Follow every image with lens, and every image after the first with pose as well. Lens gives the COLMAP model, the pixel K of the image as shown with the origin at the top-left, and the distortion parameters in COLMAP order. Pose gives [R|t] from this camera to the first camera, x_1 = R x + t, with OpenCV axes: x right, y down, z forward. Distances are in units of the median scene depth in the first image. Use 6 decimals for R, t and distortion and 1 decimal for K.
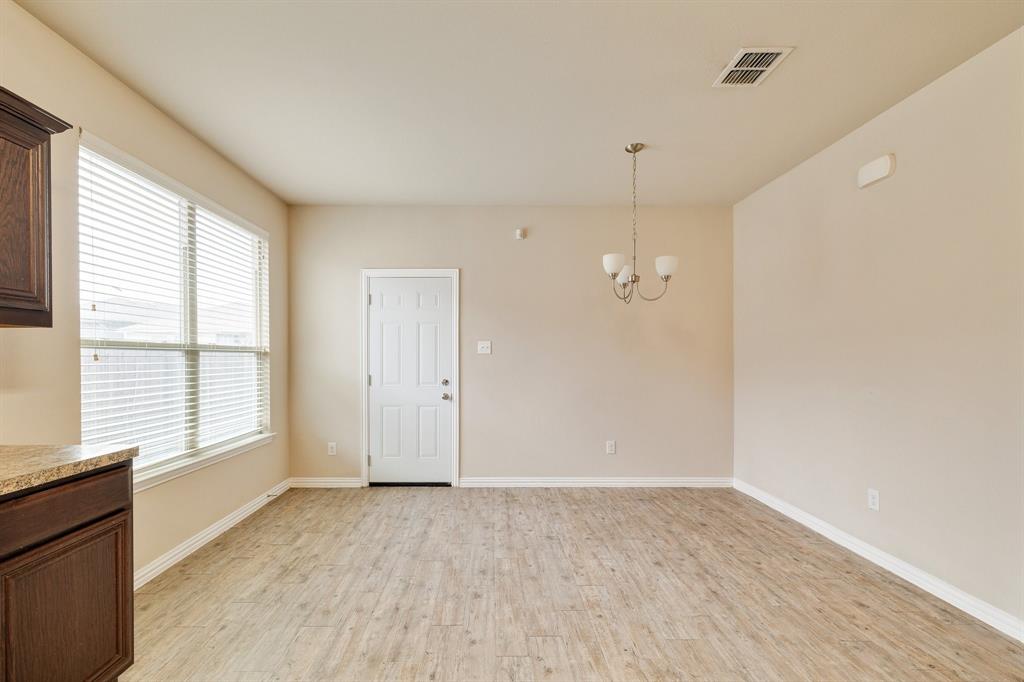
lens RADIAL K [[439.3, 0, 491.3], [0, 439.3, 350.7], [0, 0, 1]] dist [0.000828, -0.000310]
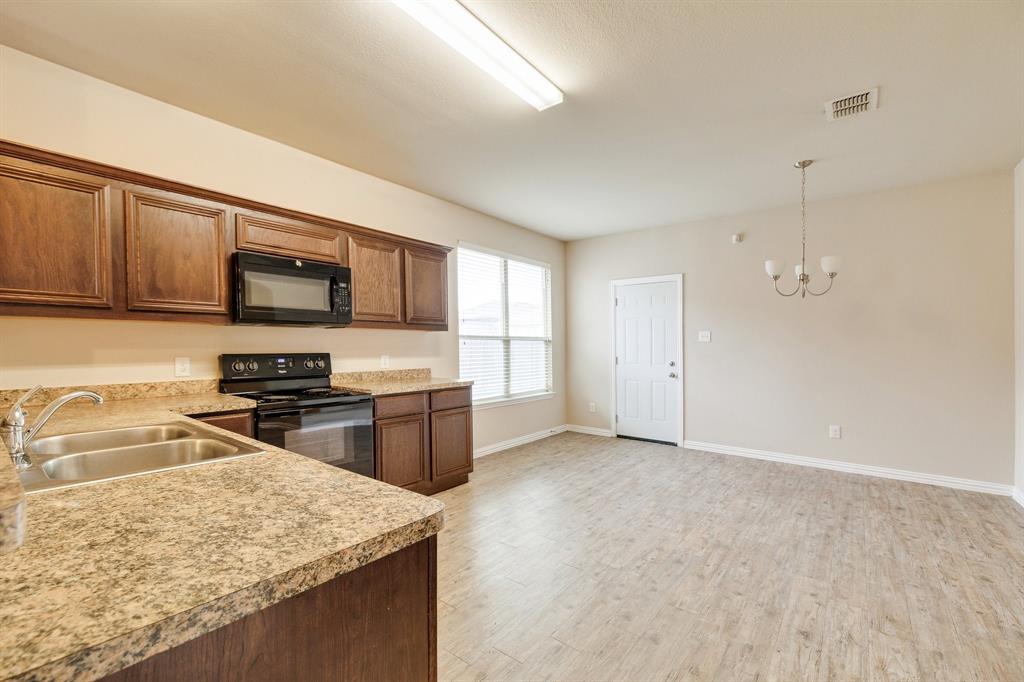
lens RADIAL K [[439.3, 0, 508.6], [0, 439.3, 340.9], [0, 0, 1]] dist [0.000828, -0.000310]
pose [[0.778845, -0.000390, -0.627217, 0.448819], [0.004782, 0.999974, 0.005317, -0.004335], [0.627198, -0.007141, 0.778827, -0.393880]]
